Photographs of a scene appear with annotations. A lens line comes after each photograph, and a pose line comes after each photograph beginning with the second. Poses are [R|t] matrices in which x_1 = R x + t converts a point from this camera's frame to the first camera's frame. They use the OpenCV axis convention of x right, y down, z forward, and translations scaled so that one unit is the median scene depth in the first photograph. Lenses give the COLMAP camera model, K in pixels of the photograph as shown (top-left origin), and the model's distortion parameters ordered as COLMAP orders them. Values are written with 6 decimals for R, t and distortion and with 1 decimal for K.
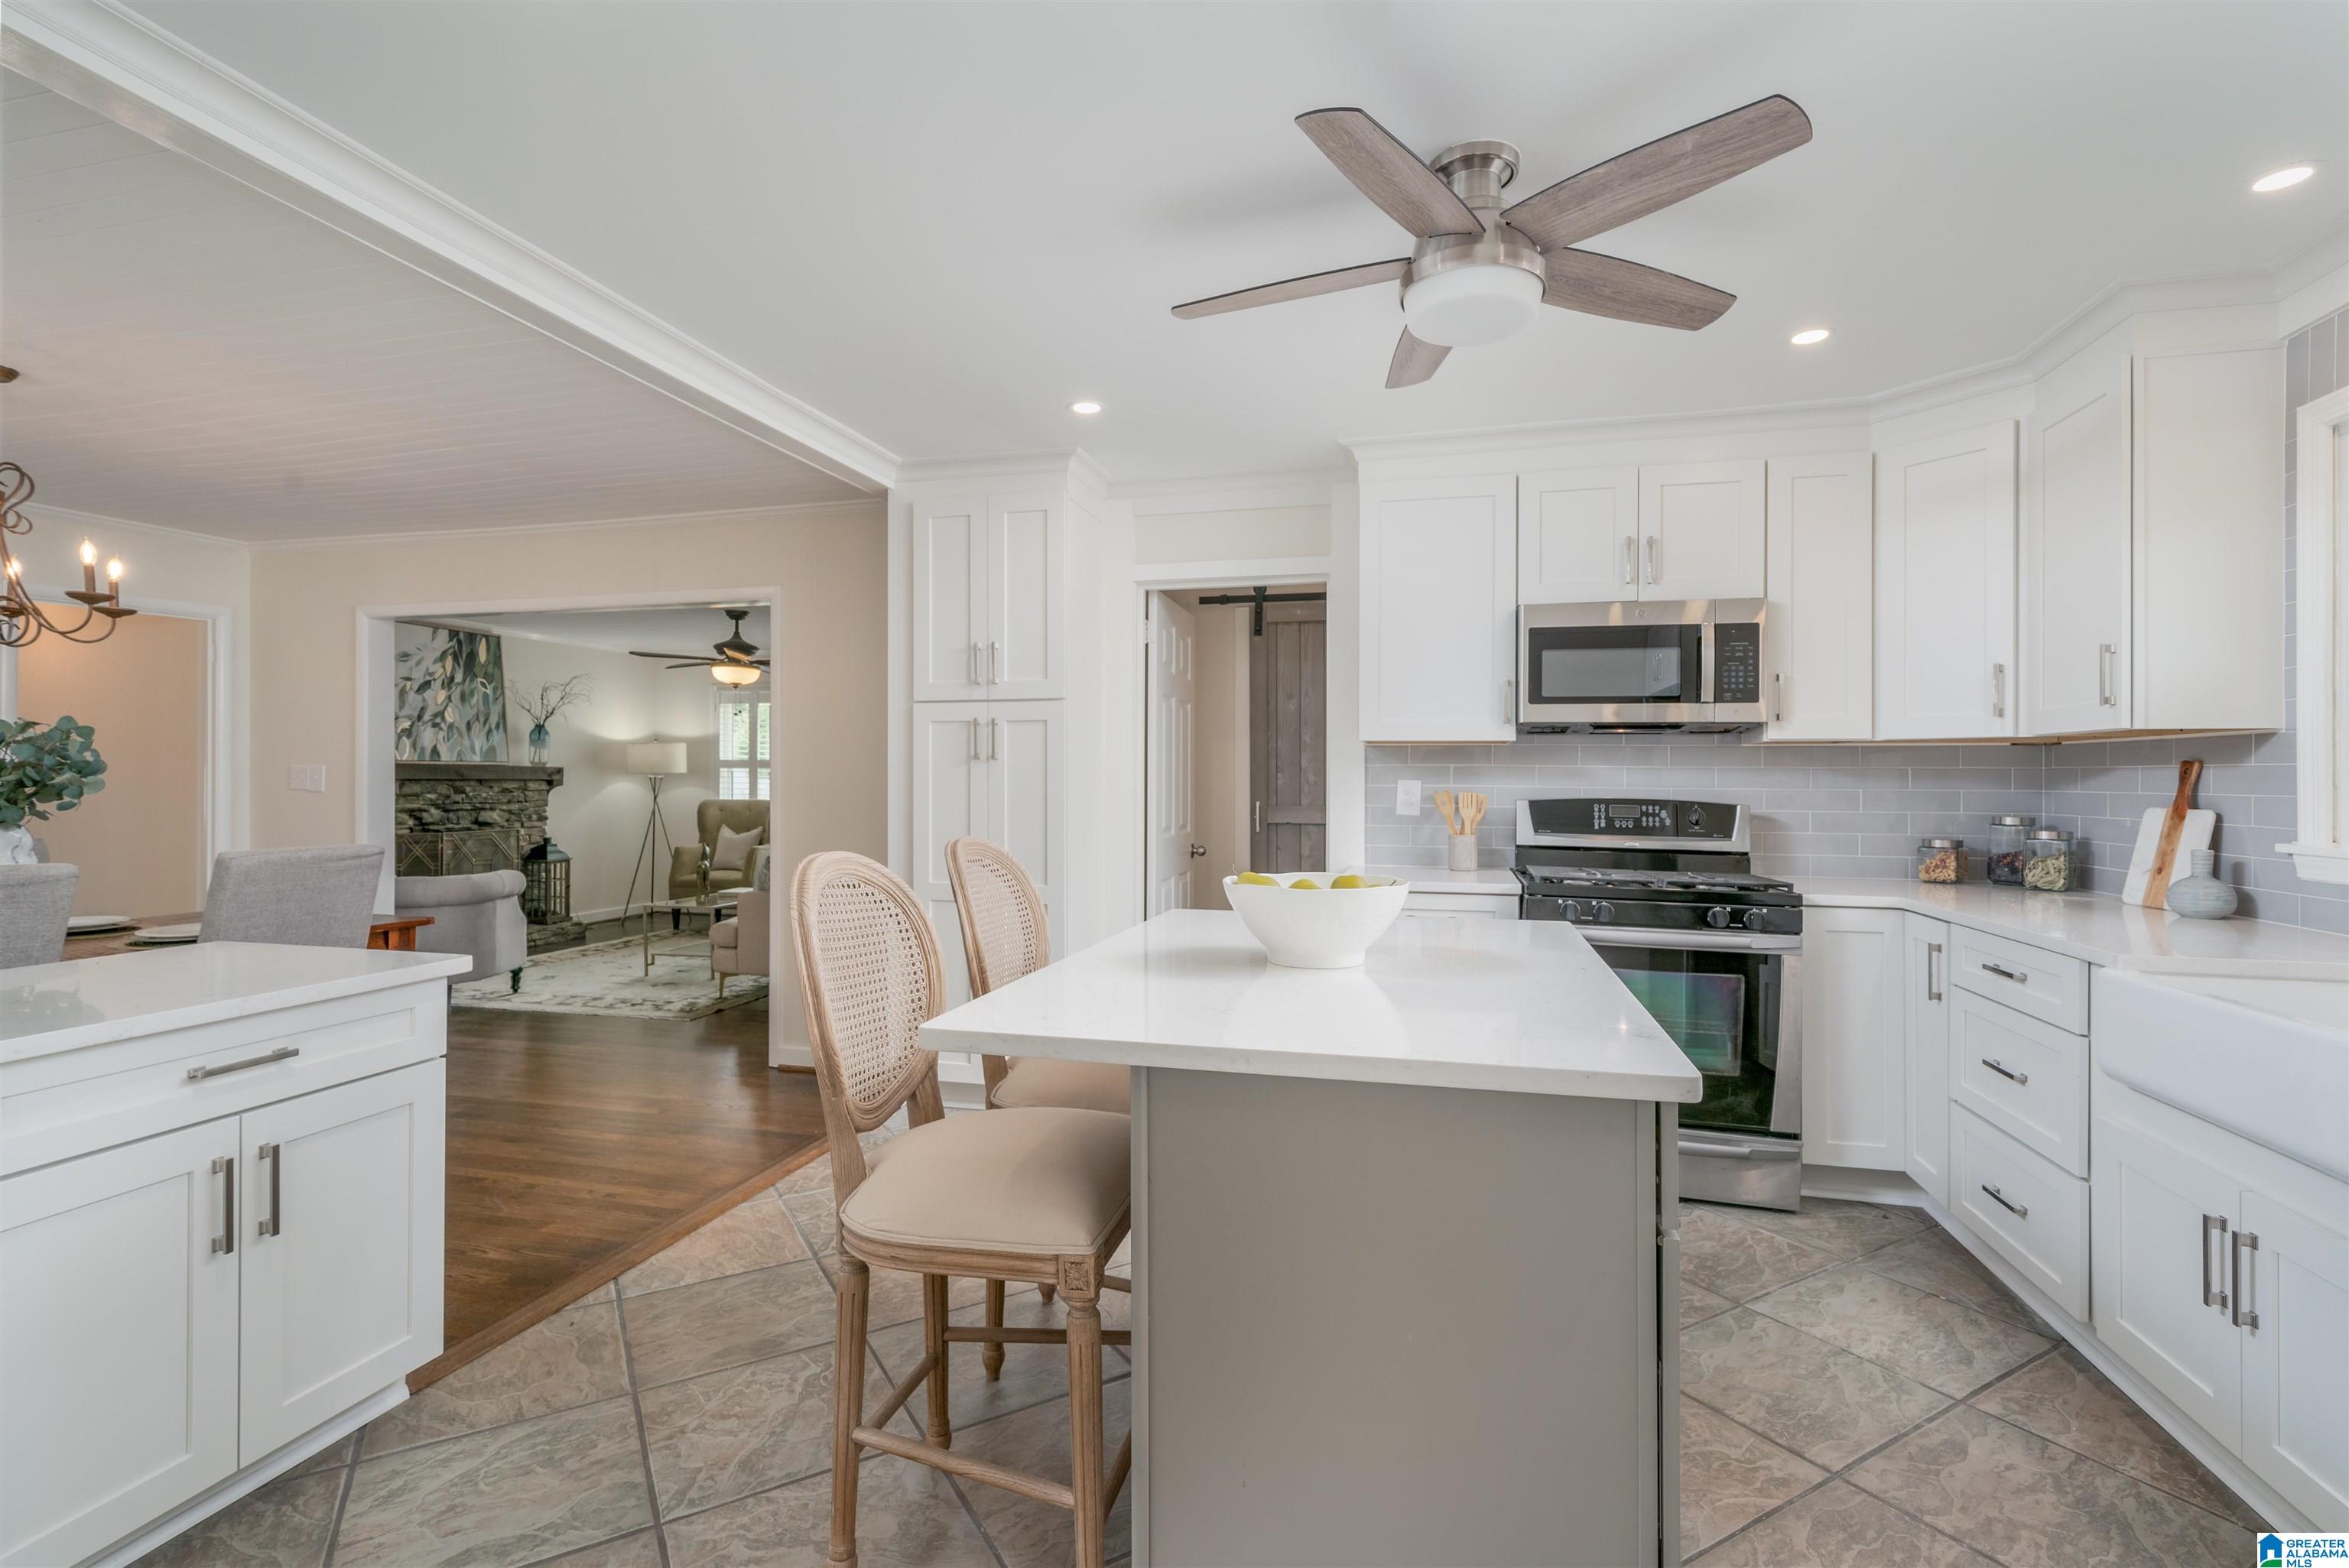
lens RADIAL K [[1092.3, 0, 1169.8], [0, 1092.3, 758.6], [0, 0, 1]] dist [0.002805, -0.000452]
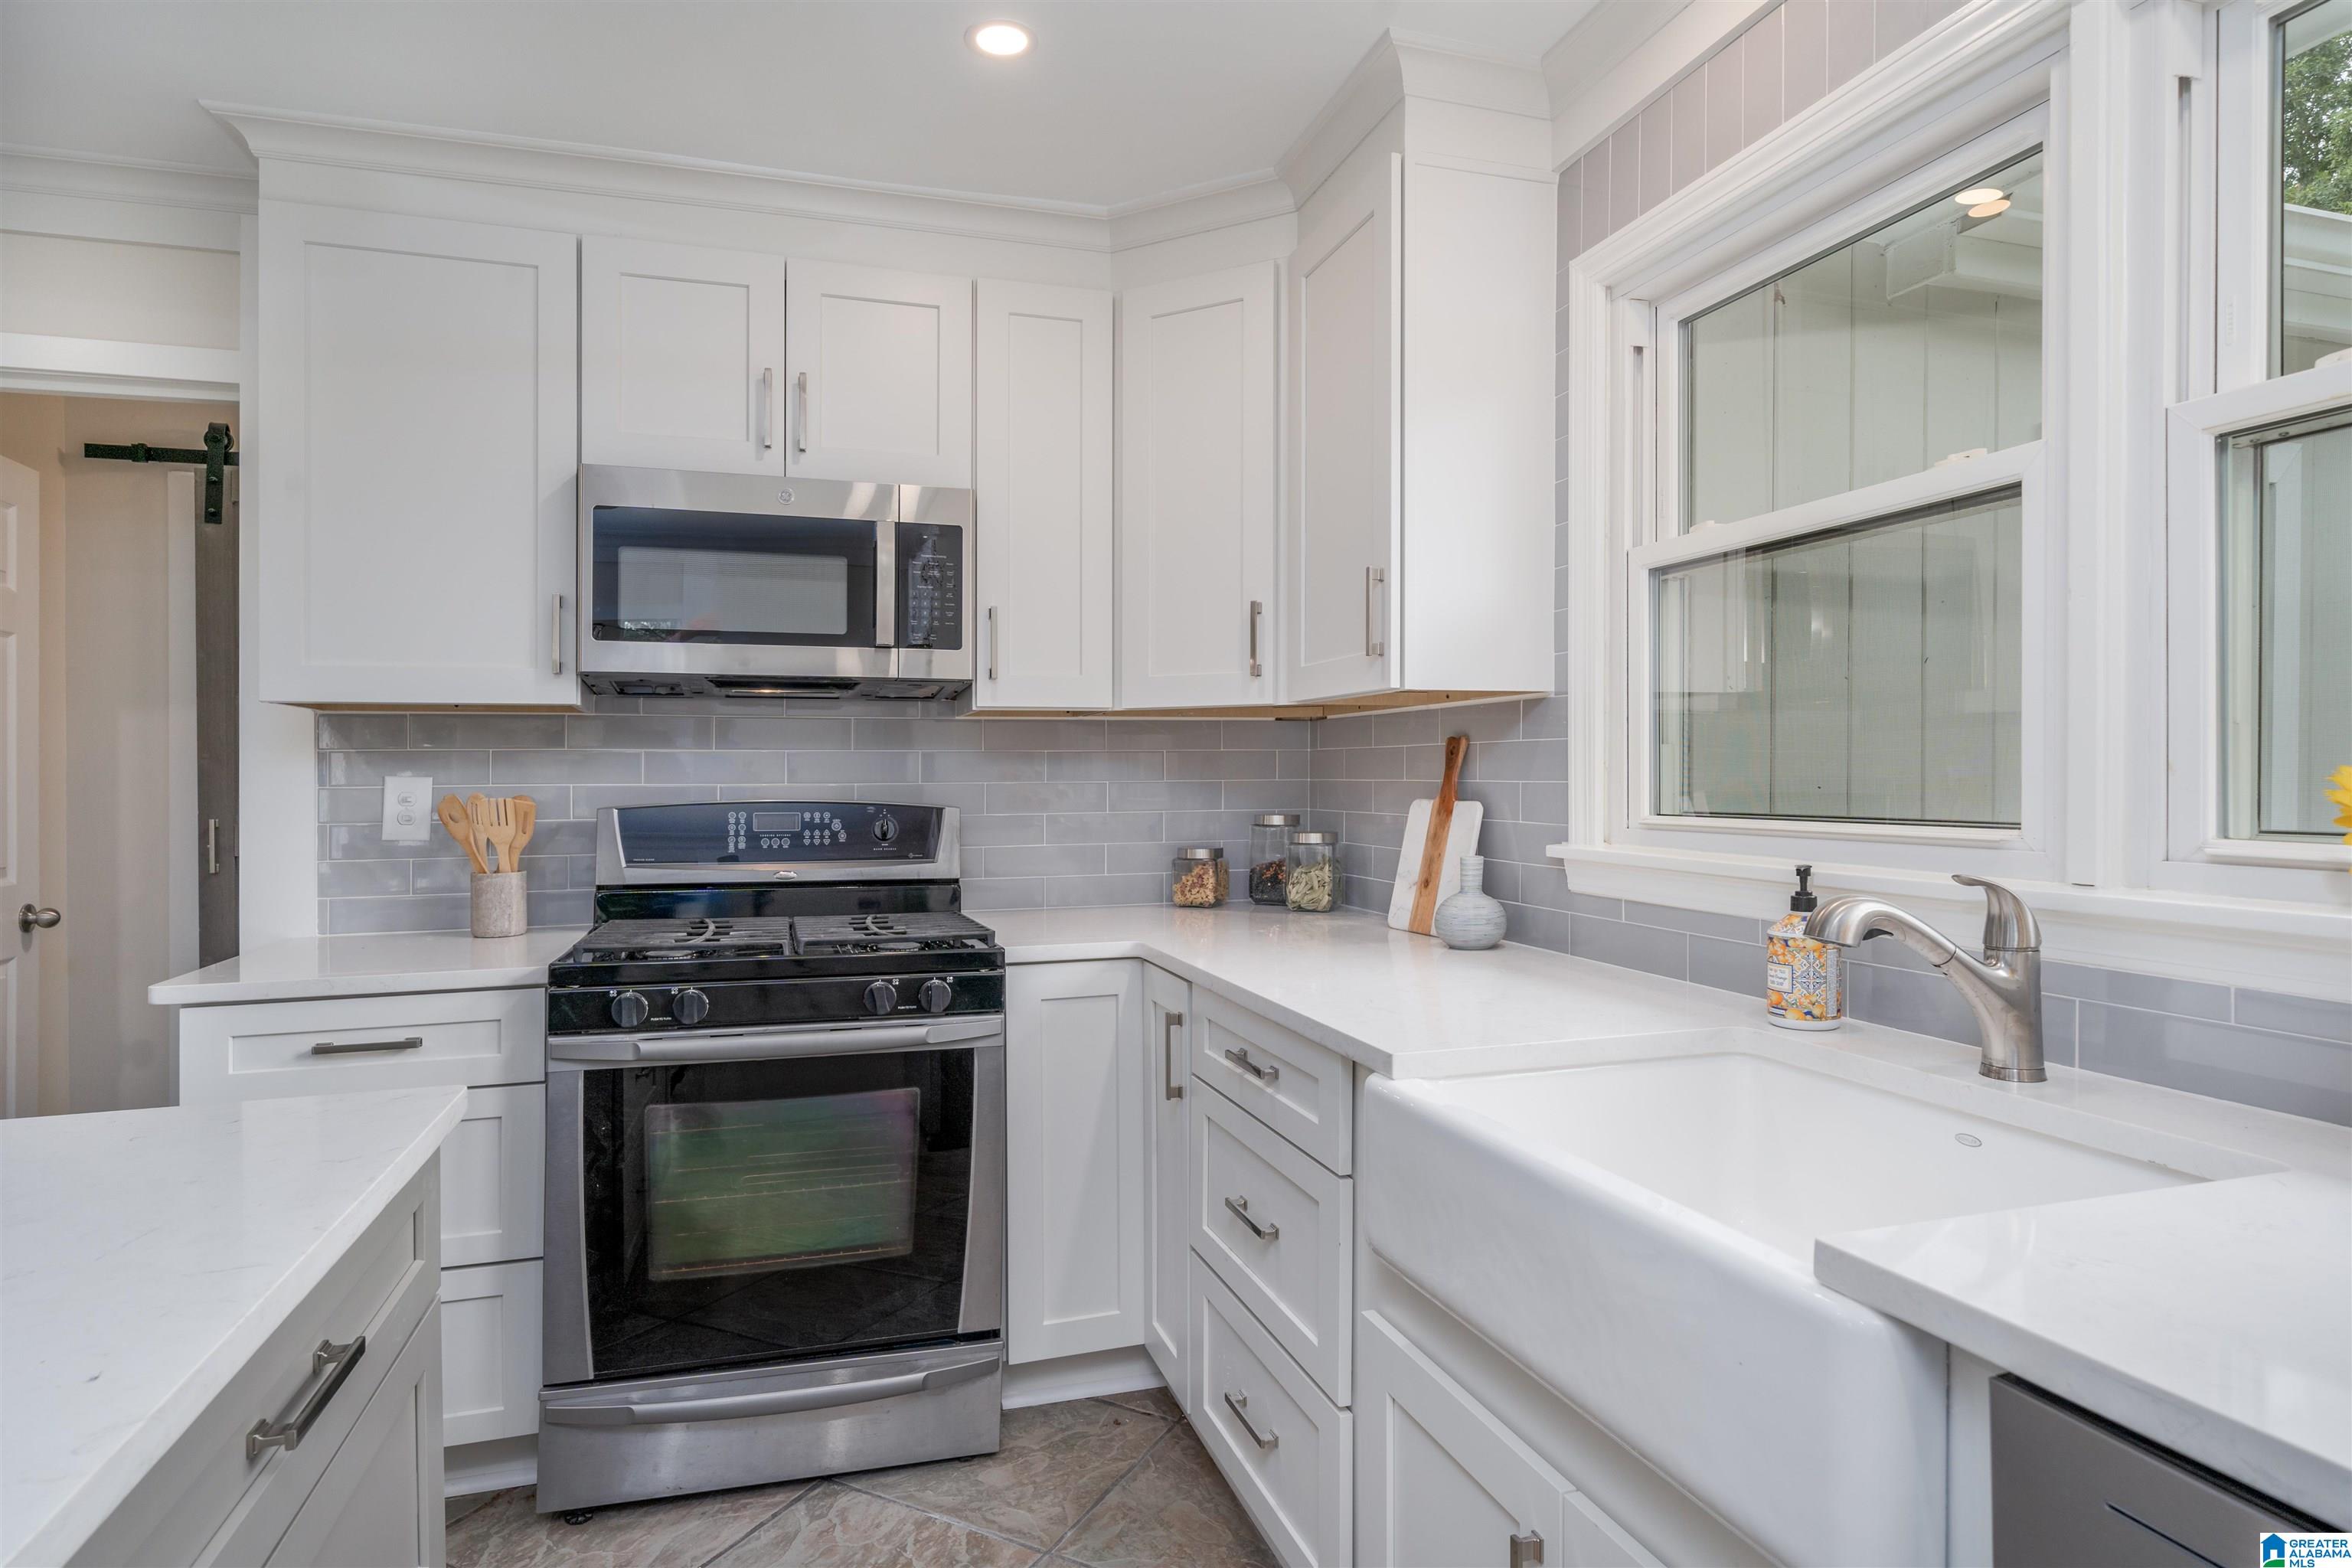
lens RADIAL K [[1291.1, 0, 1172.3], [0, 1291.1, 780.6], [0, 0, 1]] dist [-0.003668, -0.000187]
pose [[0.847397, -0.014599, 0.530759, 0.236988], [0.002235, 0.999711, 0.023930, 0.008239], [-0.530955, -0.019092, 0.847185, 0.283364]]
